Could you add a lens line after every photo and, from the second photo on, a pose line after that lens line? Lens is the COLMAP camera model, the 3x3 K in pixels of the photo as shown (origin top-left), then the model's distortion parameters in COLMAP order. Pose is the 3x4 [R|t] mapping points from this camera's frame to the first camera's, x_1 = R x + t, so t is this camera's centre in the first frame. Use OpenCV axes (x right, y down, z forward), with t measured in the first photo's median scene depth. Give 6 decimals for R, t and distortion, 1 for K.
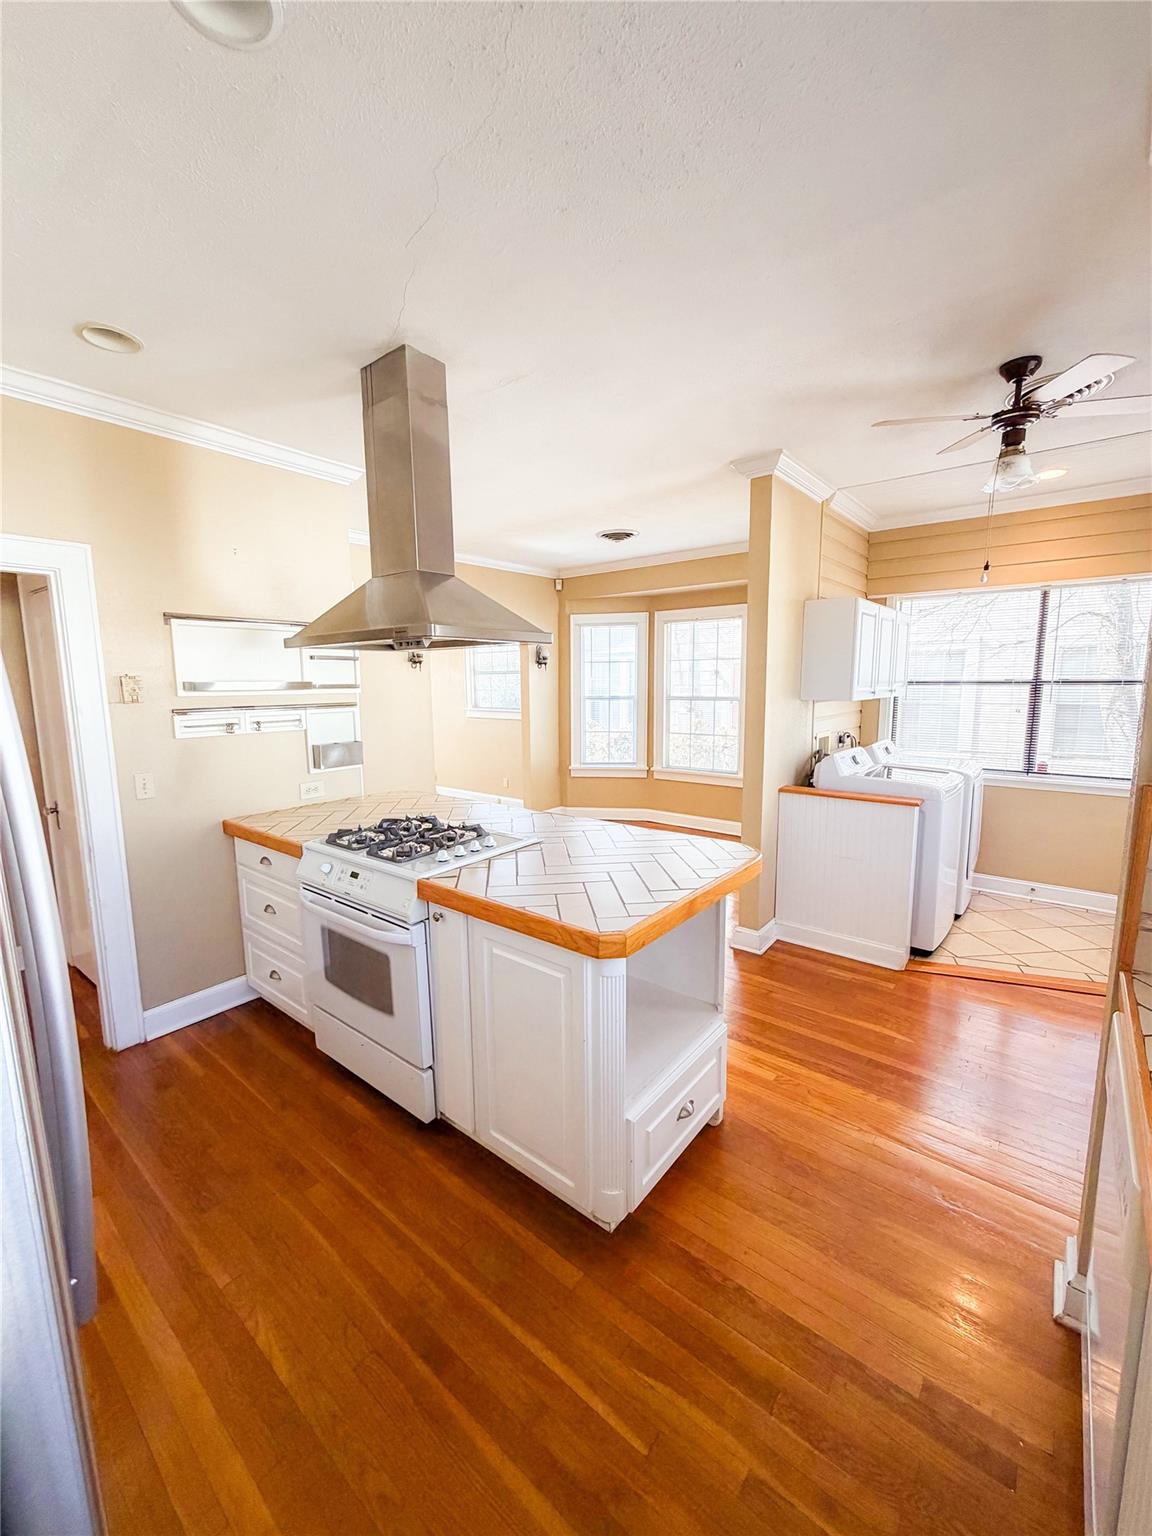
lens RADIAL K [[611.7, 0, 576.7], [0, 611.7, 764.7], [0, 0, 1]] dist [-0.000266, 0.000153]
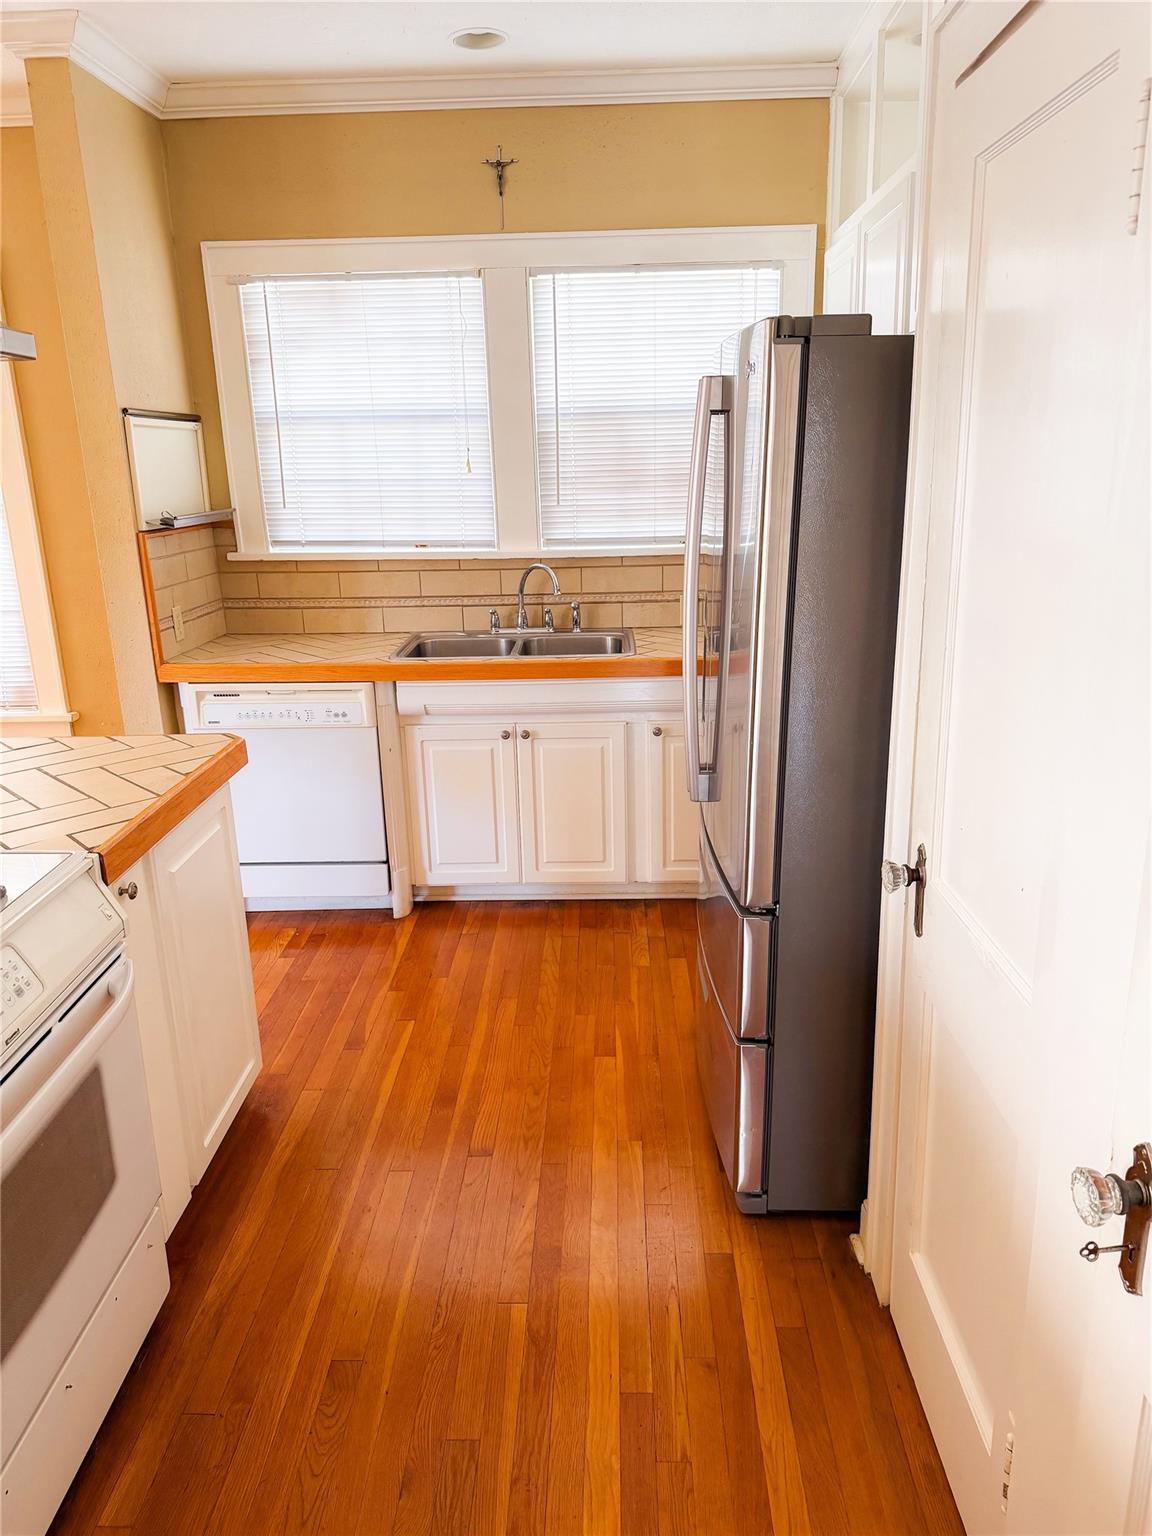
lens RADIAL K [[1083.6, 0, 579.9], [0, 1083.6, 772.7], [0, 0, 1]] dist [0.077194, -0.087918]
pose [[-0.608562, -0.204141, 0.766798, -0.959513], [0.141122, 0.923092, 0.357751, -0.118589], [-0.780857, 0.325925, -0.532950, 0.924684]]
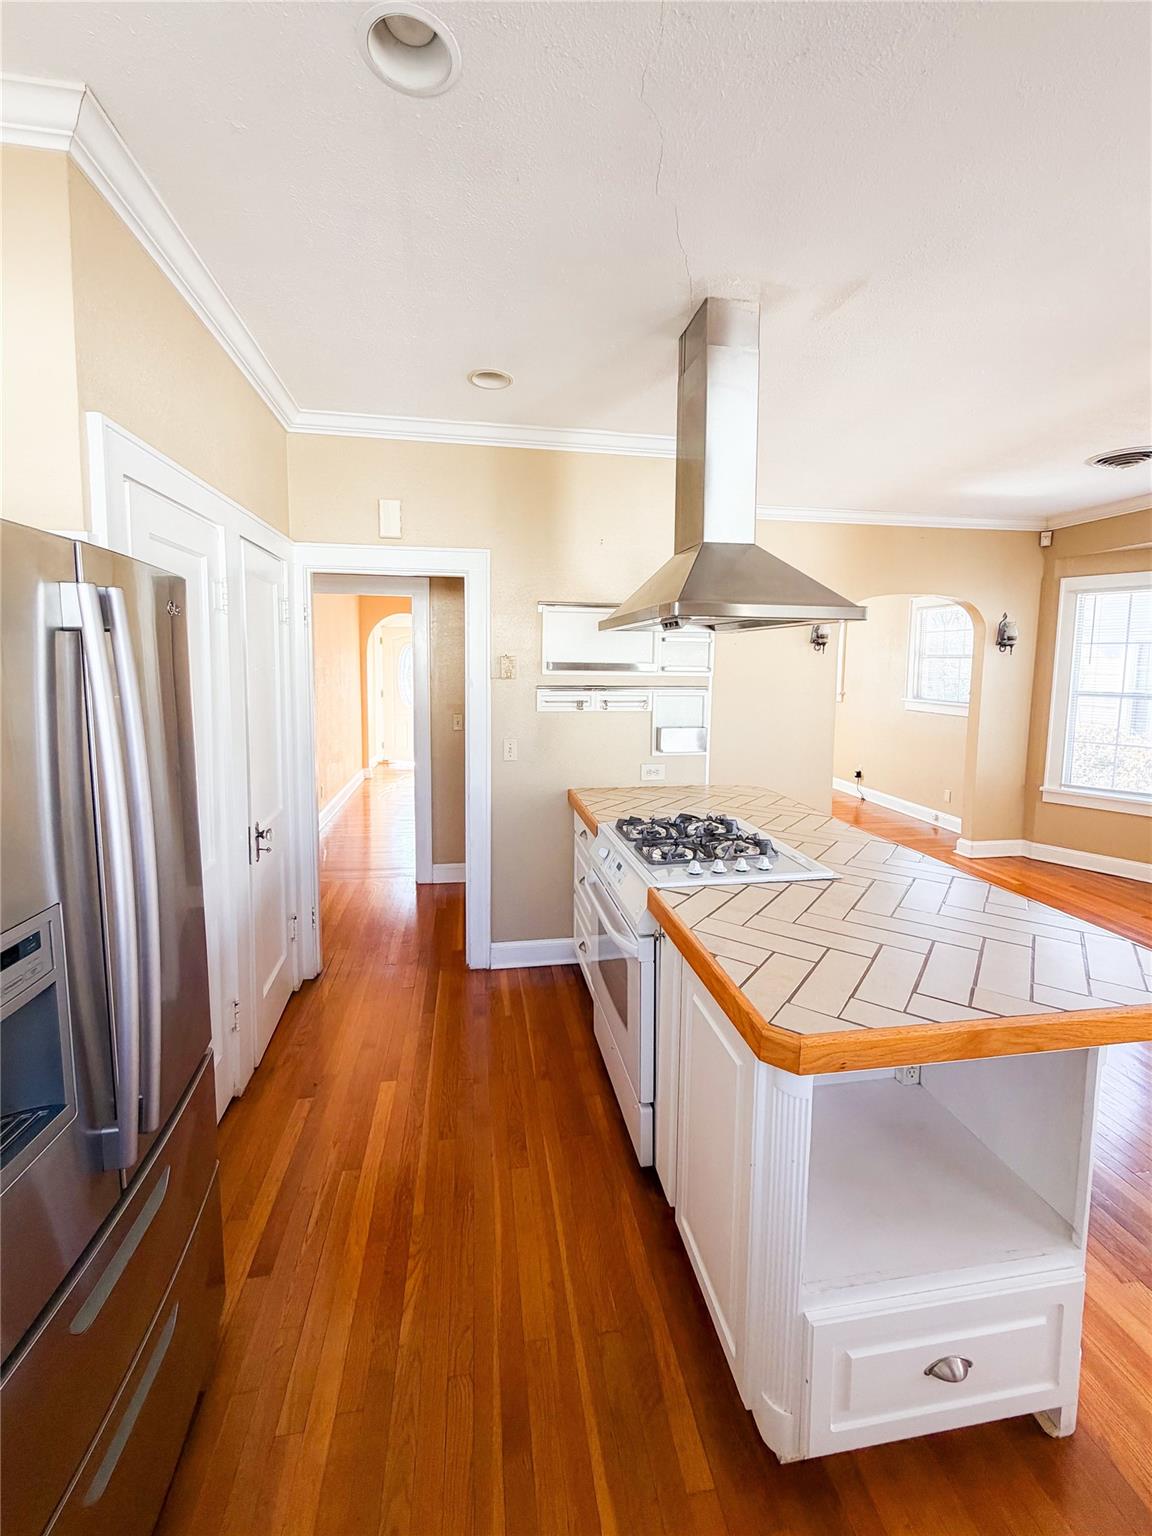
lens RADIAL K [[647.1, 0, 575.3], [0, 647.1, 720.7], [0, 0, 1]] dist [0.003988, -0.002135]
pose [[0.748423, 0.077661, -0.658660, 0.209874], [-0.108539, 0.994073, -0.006123, -0.028890], [0.654280, 0.076073, 0.752416, 0.161655]]
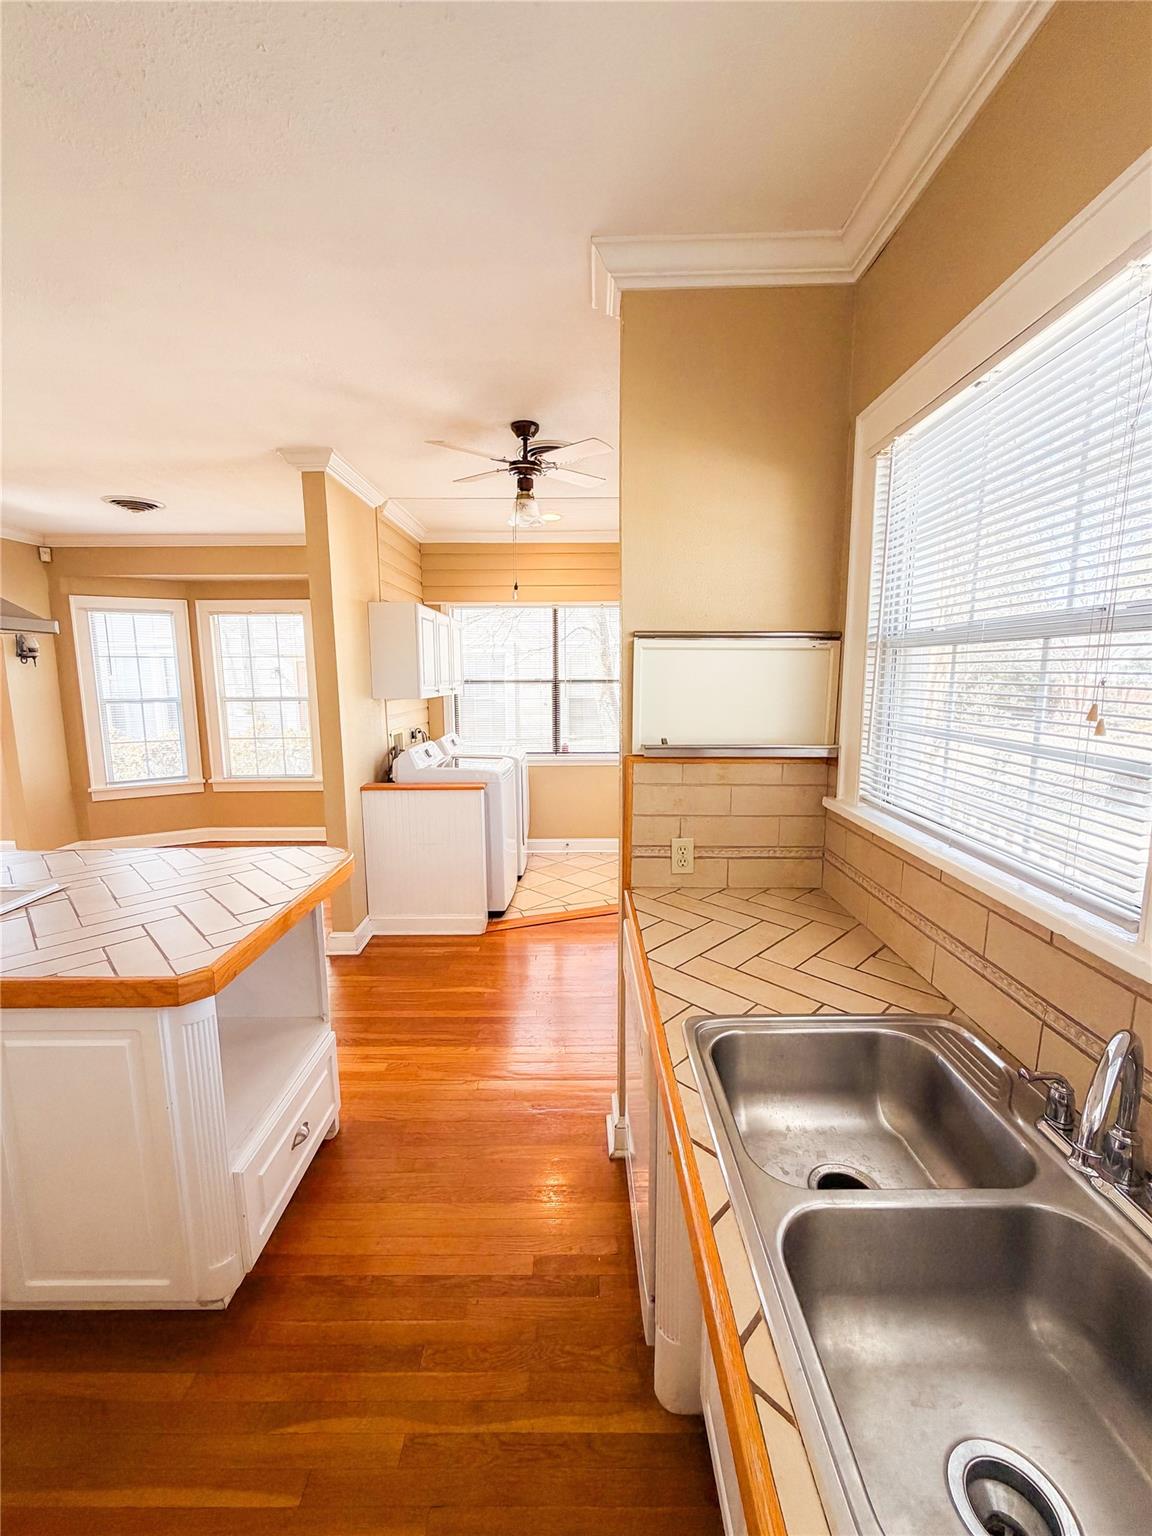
lens RADIAL K [[611.7, 0, 574.5], [0, 611.7, 765.1], [0, 0, 1]] dist [-0.000266, 0.000153]
pose [[0.781809, -0.086536, 0.617484, -0.019145], [0.084529, 0.995889, 0.032544, -0.000399], [-0.617762, 0.026752, 0.785910, -0.016777]]
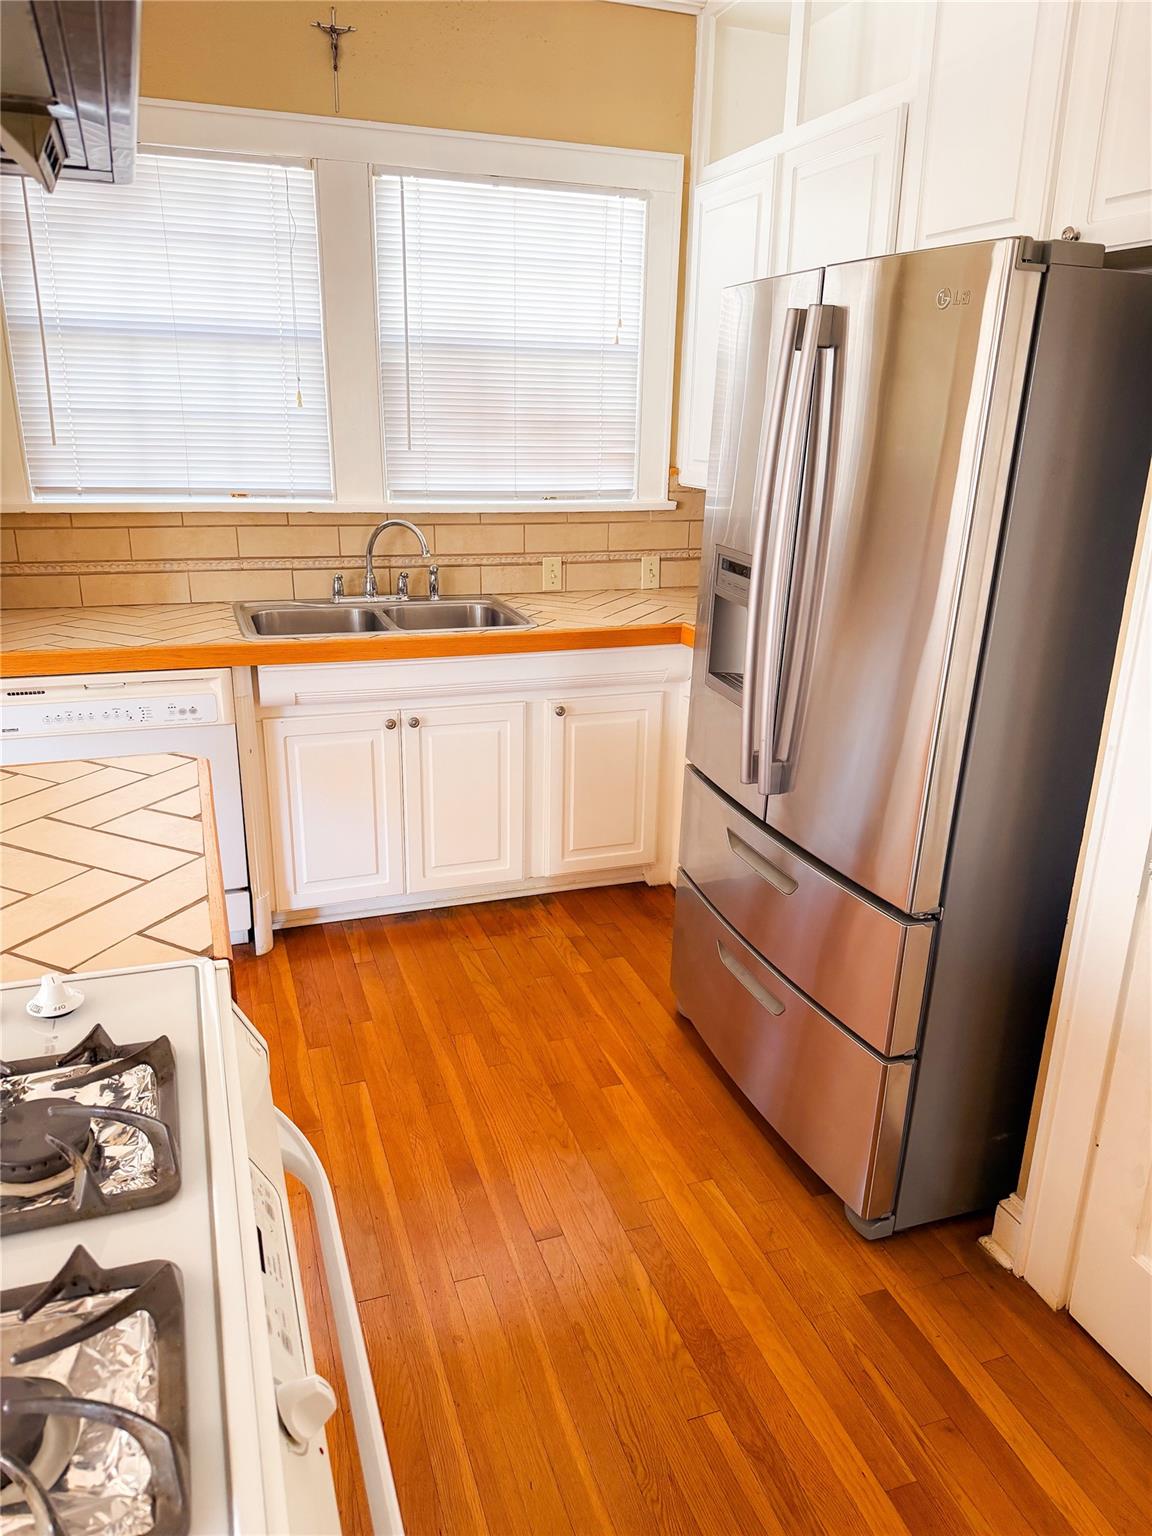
lens RADIAL K [[1083.6, 0, 583.7], [0, 1083.6, 772.7], [0, 0, 1]] dist [0.077194, -0.087918]
pose [[-0.856132, -0.176676, 0.485617, -0.570166], [0.058075, 0.900890, 0.430144, -0.128622], [-0.513483, 0.396462, -0.761021, 1.061696]]
